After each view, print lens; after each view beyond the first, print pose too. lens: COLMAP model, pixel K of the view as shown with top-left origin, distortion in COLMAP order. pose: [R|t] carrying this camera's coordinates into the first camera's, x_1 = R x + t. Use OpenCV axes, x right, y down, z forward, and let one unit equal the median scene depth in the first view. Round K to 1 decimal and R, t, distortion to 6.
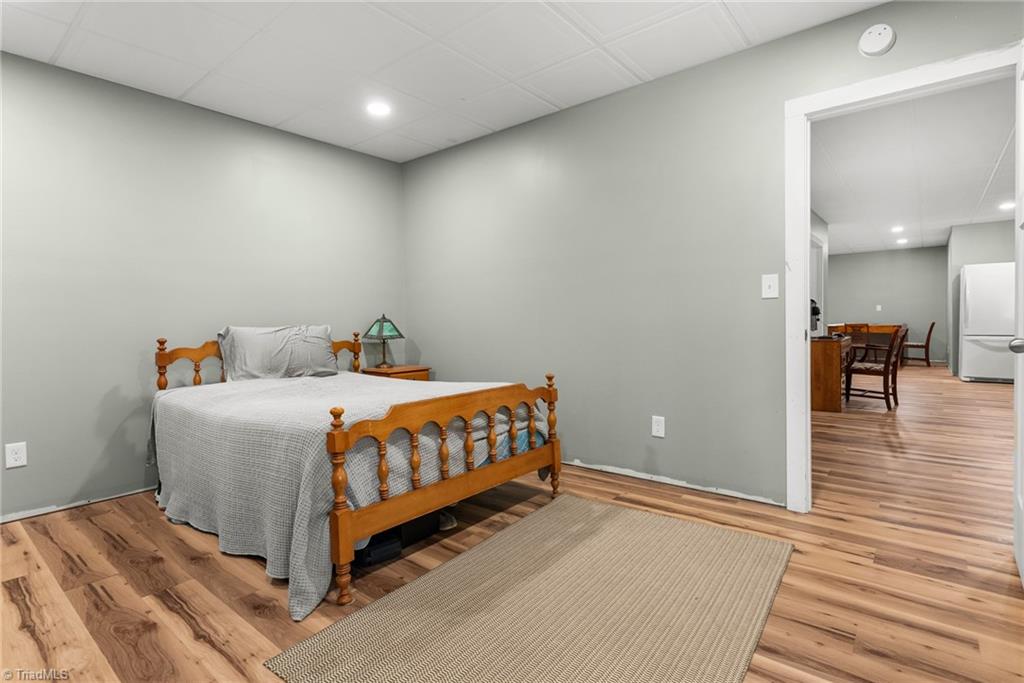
lens RADIAL K [[489.0, 0, 524.6], [0, 489.0, 317.1], [0, 0, 1]] dist [-0.003579, -0.000360]
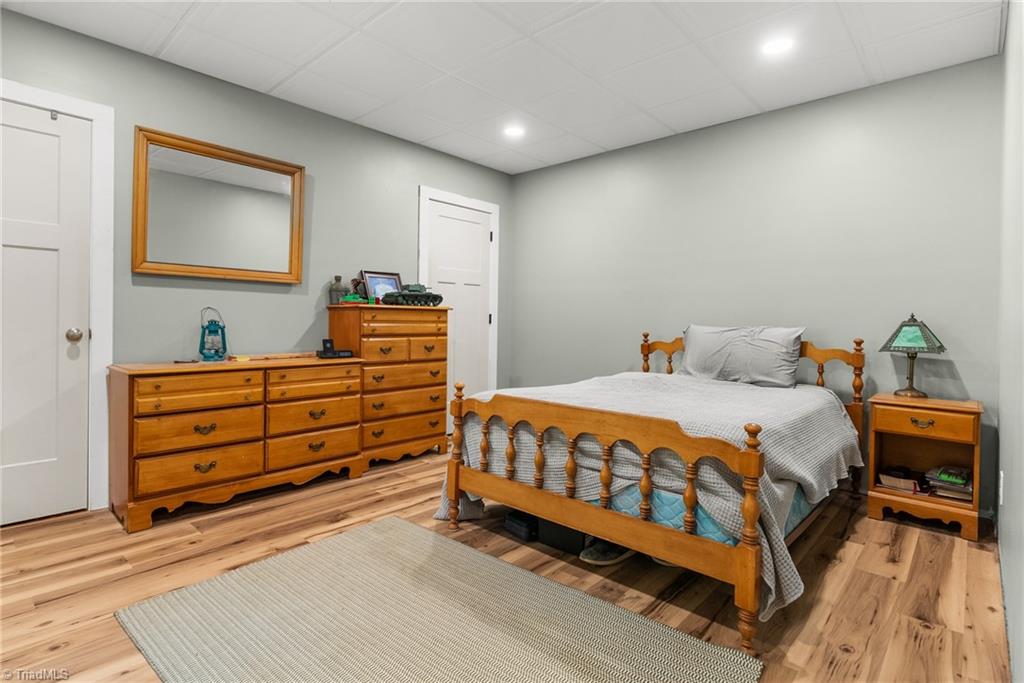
lens RADIAL K [[527.9, 0, 529.2], [0, 527.9, 311.1], [0, 0, 1]] dist [0.001667, -0.000914]
pose [[-0.052224, -0.002768, -0.998632, 0.695743], [-0.007930, 0.999966, -0.002357, -0.006957], [0.998604, 0.007796, -0.052244, 0.833311]]
